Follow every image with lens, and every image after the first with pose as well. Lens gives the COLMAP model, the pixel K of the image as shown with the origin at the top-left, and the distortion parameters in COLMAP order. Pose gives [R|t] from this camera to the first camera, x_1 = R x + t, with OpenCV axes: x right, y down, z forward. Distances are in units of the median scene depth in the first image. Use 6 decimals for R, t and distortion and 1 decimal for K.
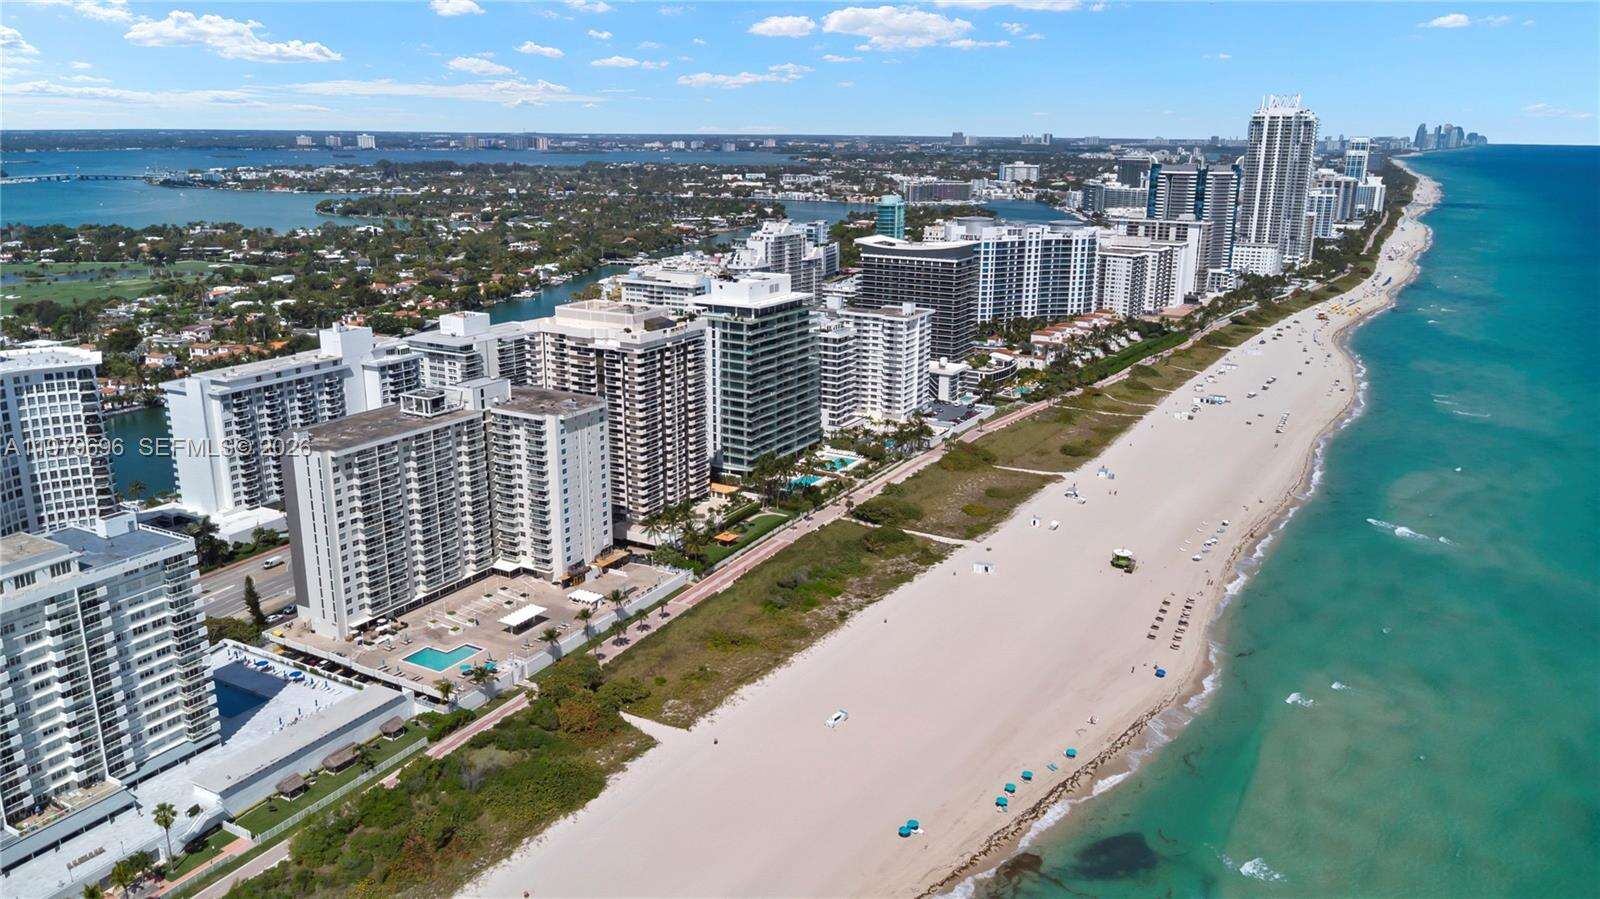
lens RADIAL K [[1153.4, 0, 800.3], [0, 1153.4, 440.8], [0, 0, 1]] dist [0.054809, -0.094708]
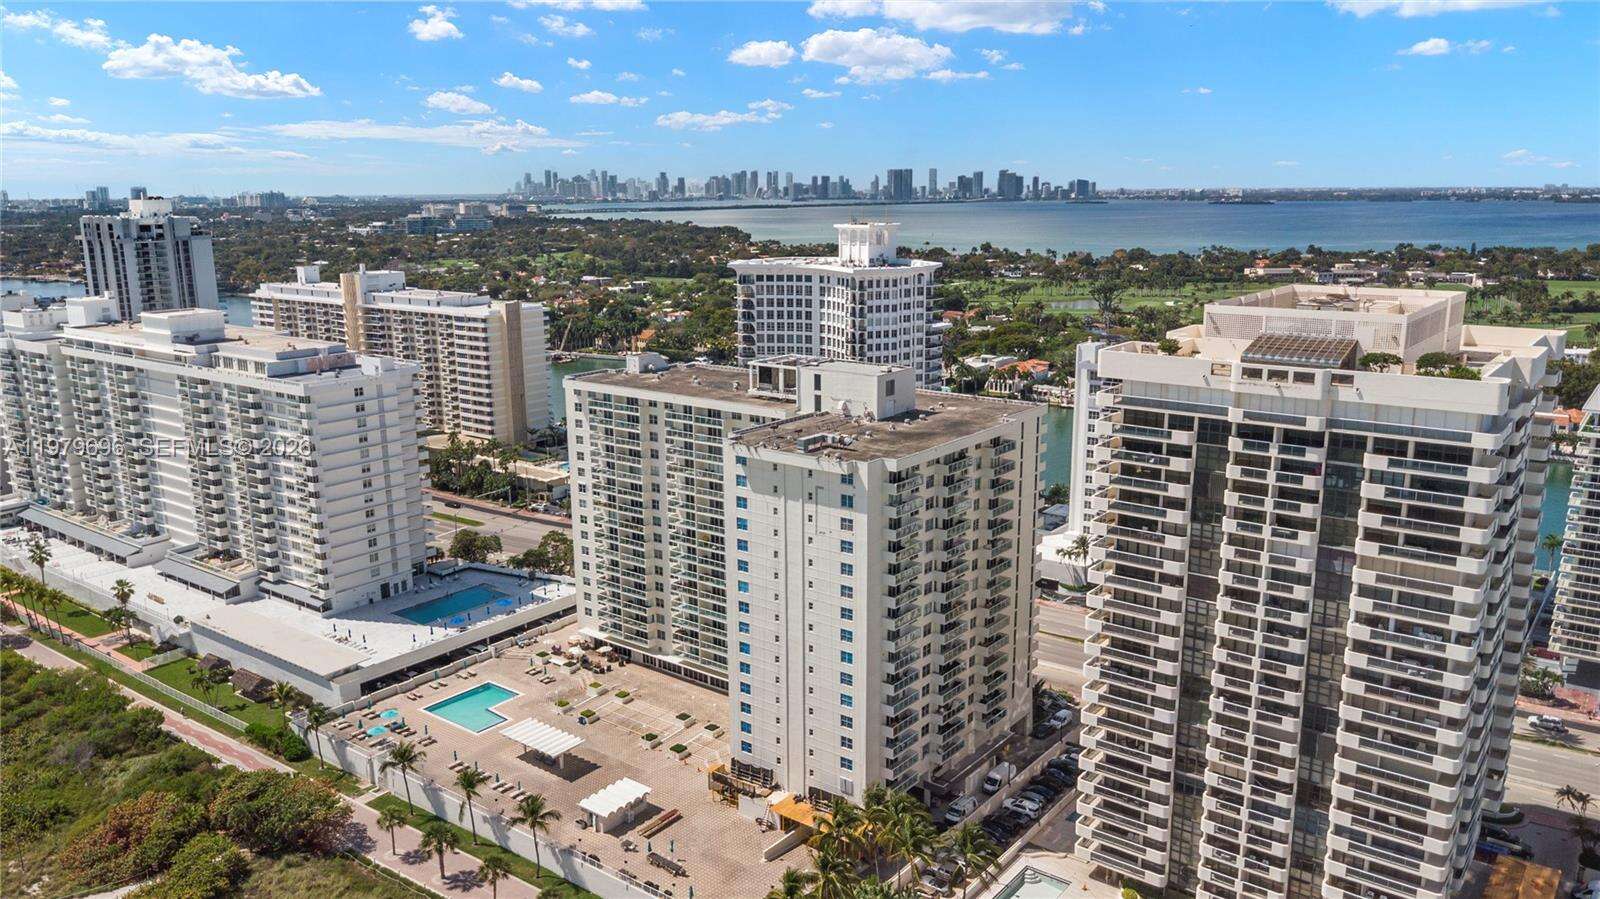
lens RADIAL K [[1153.4, 0, 800.3], [0, 1153.4, 440.8], [0, 0, 1]] dist [0.054809, -0.094708]
pose [[-0.138868, 0.208720, -0.968066, 0.230185], [-0.249524, 0.938624, 0.238166, -0.134854], [0.958360, 0.274630, -0.078264, 1.009896]]
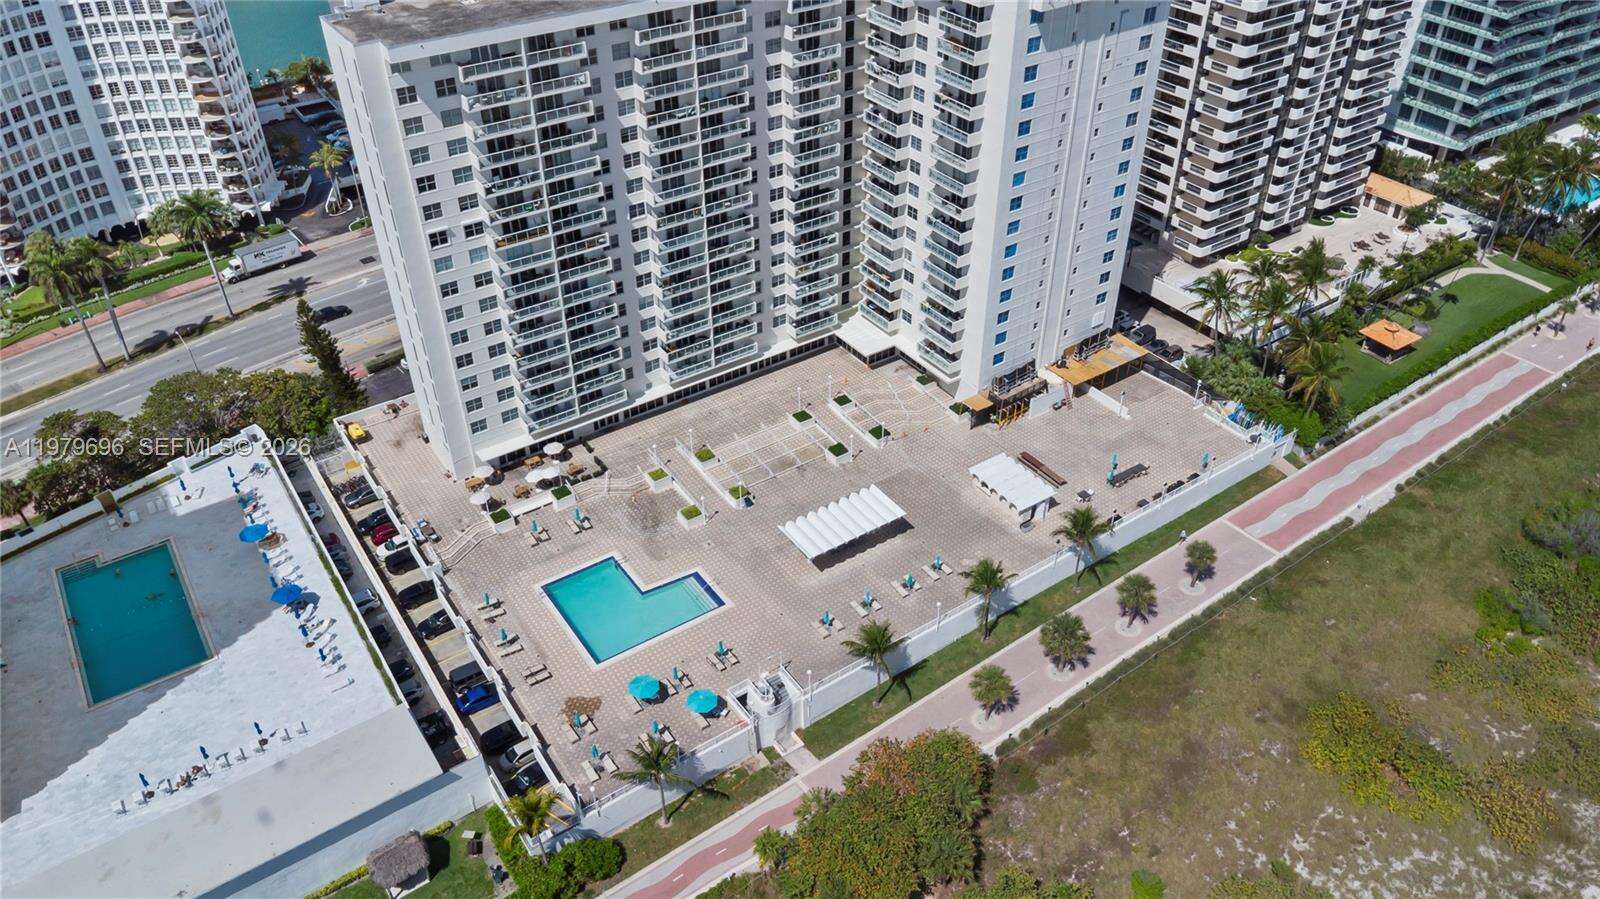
lens RADIAL K [[1153.4, 0, 800.3], [0, 1153.4, 440.8], [0, 0, 1]] dist [0.054809, -0.094708]
pose [[0.894443, 0.254849, -0.367455, -0.100833], [-0.101044, 0.915642, 0.389089, -0.027469], [0.435616, -0.310889, 0.844741, 0.595298]]
